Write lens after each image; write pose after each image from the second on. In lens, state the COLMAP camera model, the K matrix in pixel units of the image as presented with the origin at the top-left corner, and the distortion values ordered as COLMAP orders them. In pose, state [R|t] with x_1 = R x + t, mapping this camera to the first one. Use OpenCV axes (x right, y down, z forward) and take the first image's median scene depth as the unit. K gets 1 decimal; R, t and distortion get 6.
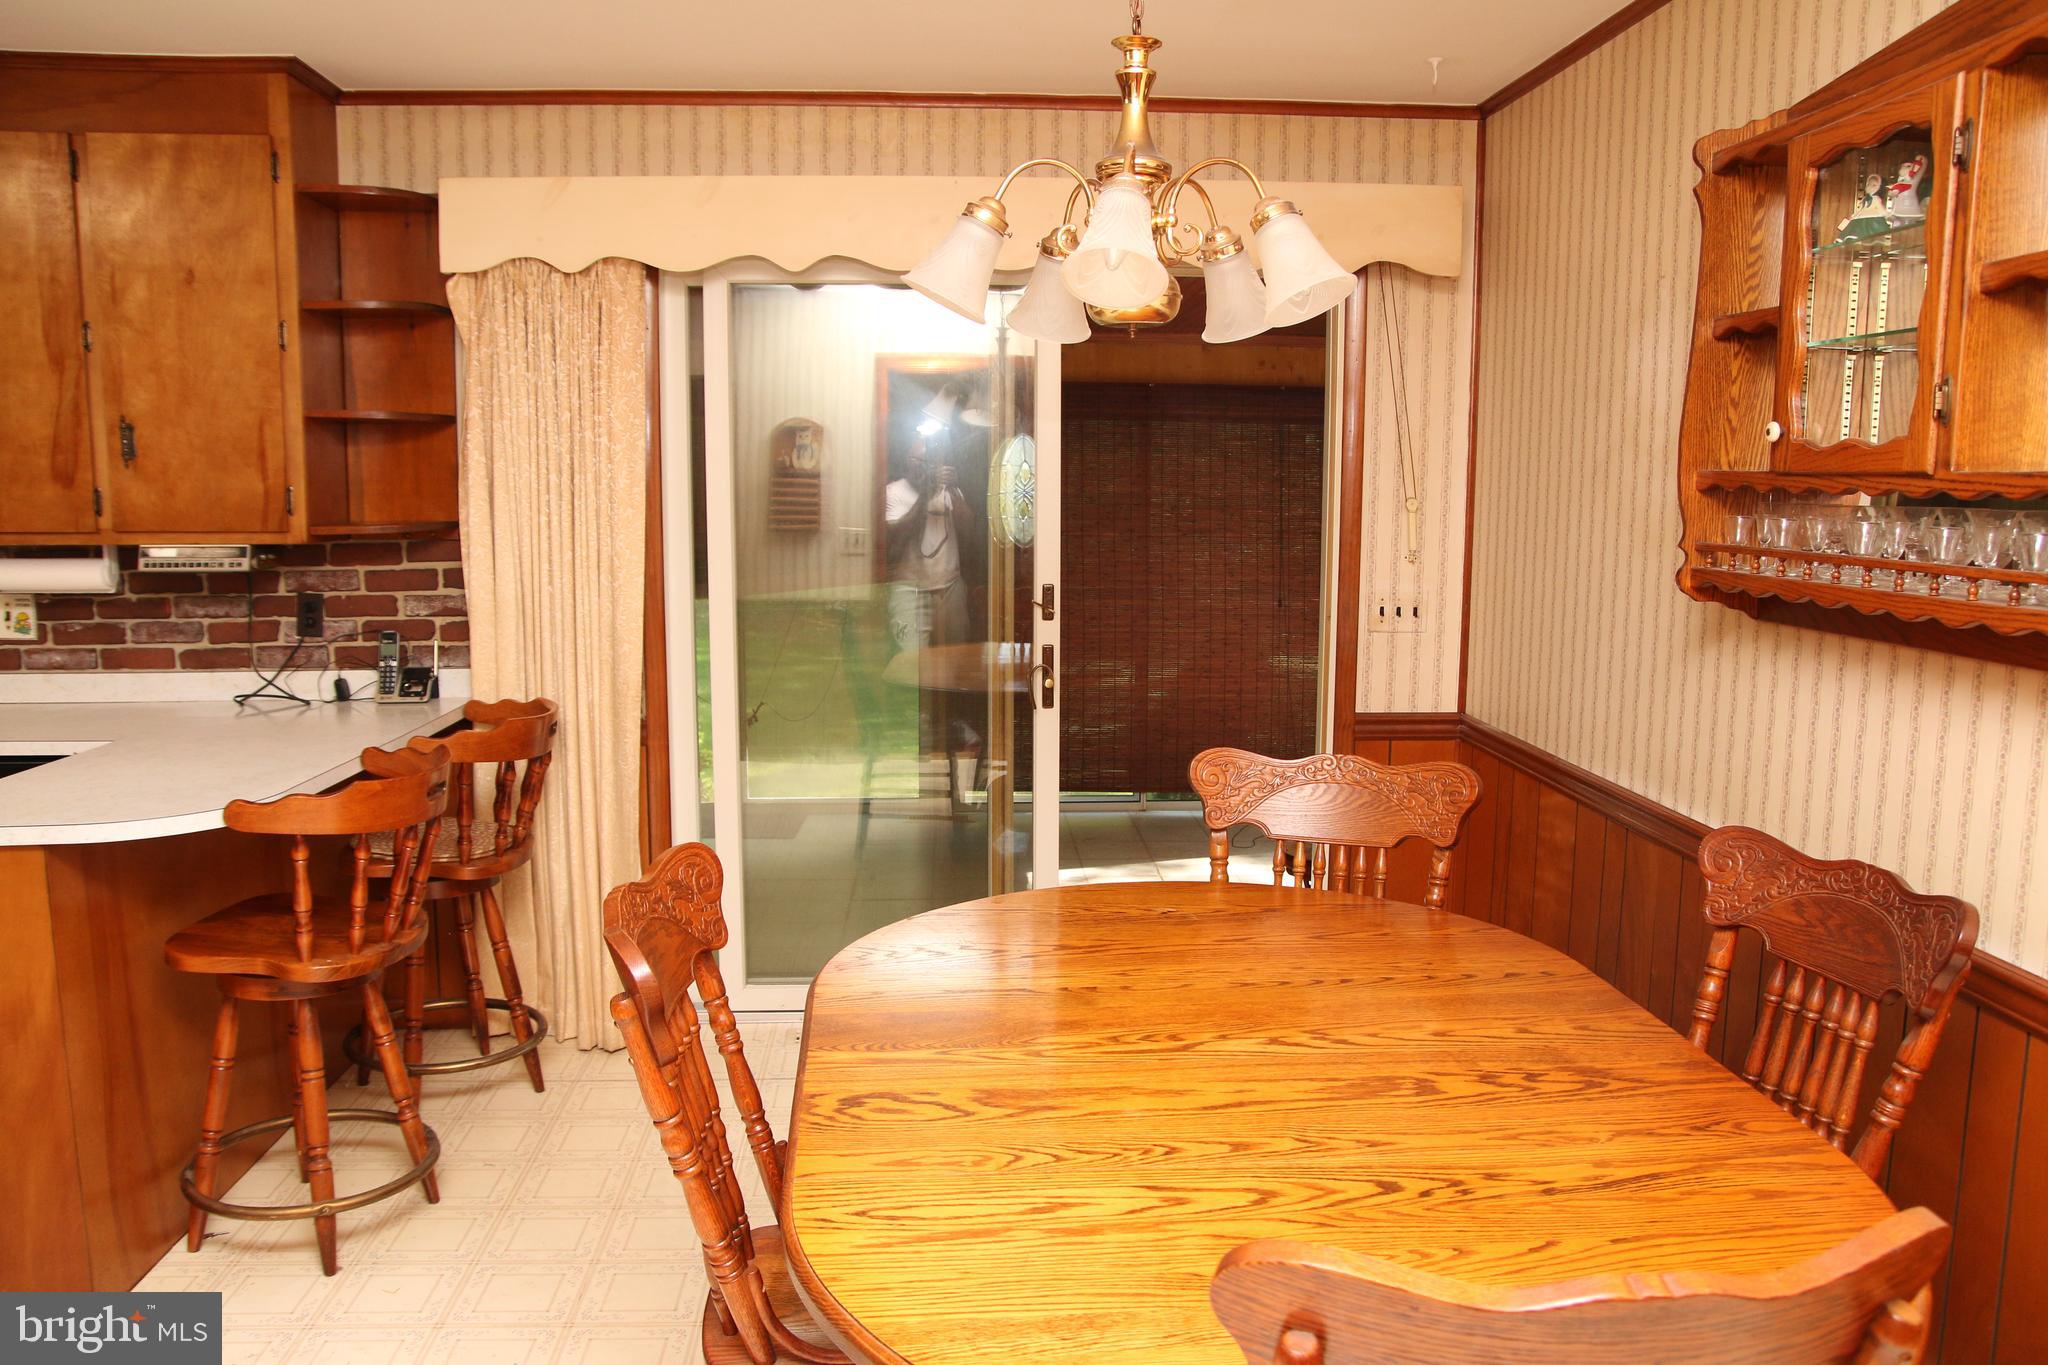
lens RADIAL K [[1601.2, 0, 1030.3], [0, 1601.2, 690.5], [0, 0, 1]] dist [-0.115450, 0.101508]
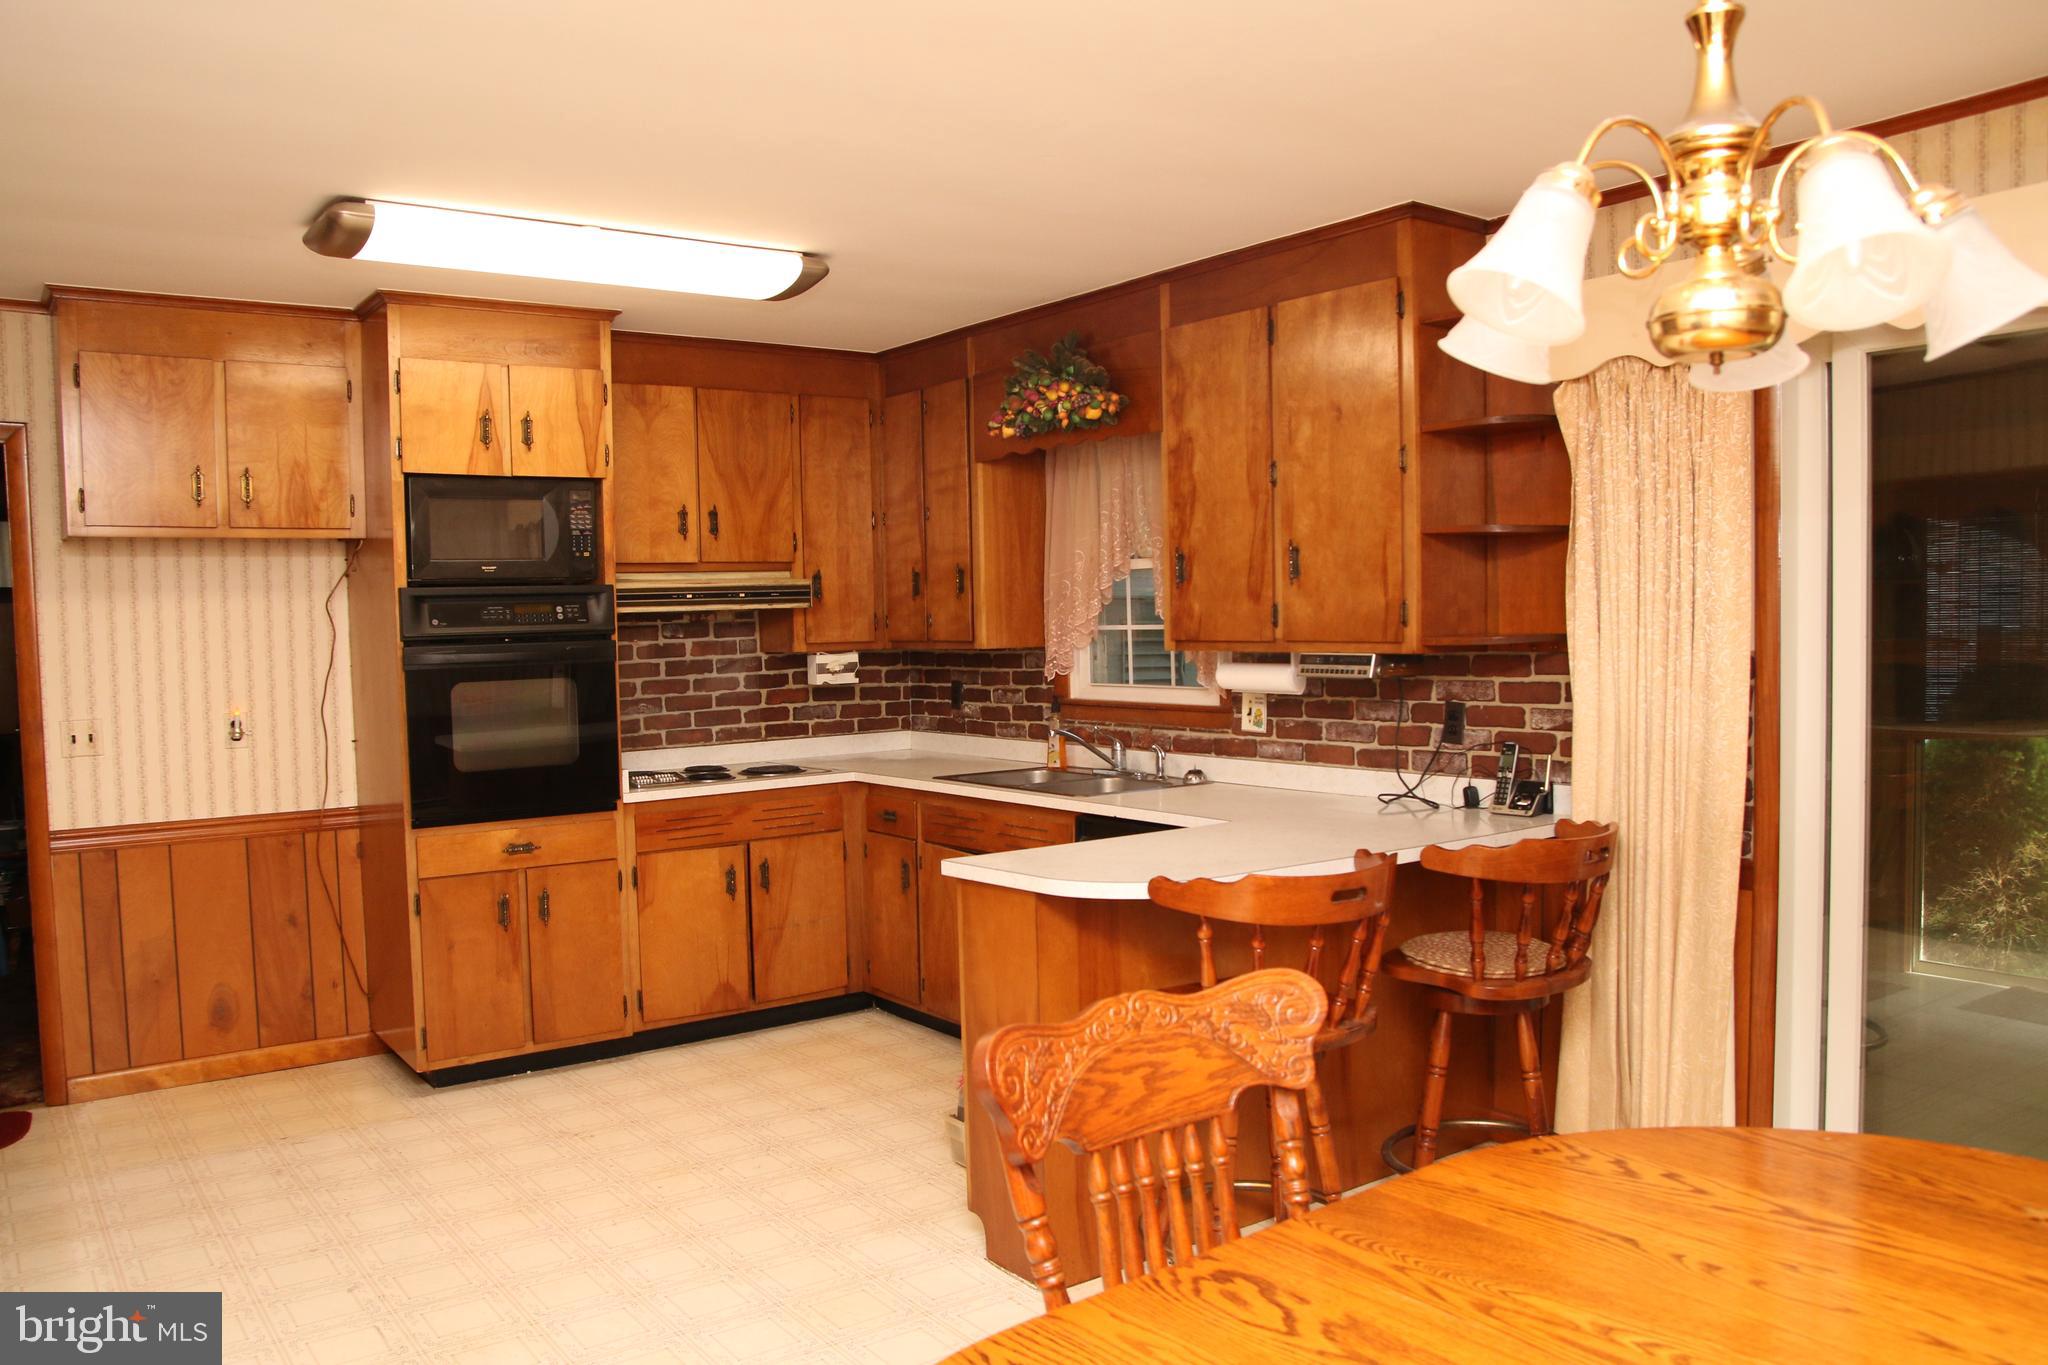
lens RADIAL K [[1601.2, 0, 1027.1], [0, 1601.2, 687.9], [0, 0, 1]] dist [-0.115450, 0.101508]
pose [[0.531634, 0.025465, -0.846591, 0.292181], [-0.090573, 0.995526, -0.026932, -0.018009], [0.842118, 0.090996, 0.531561, 0.210164]]
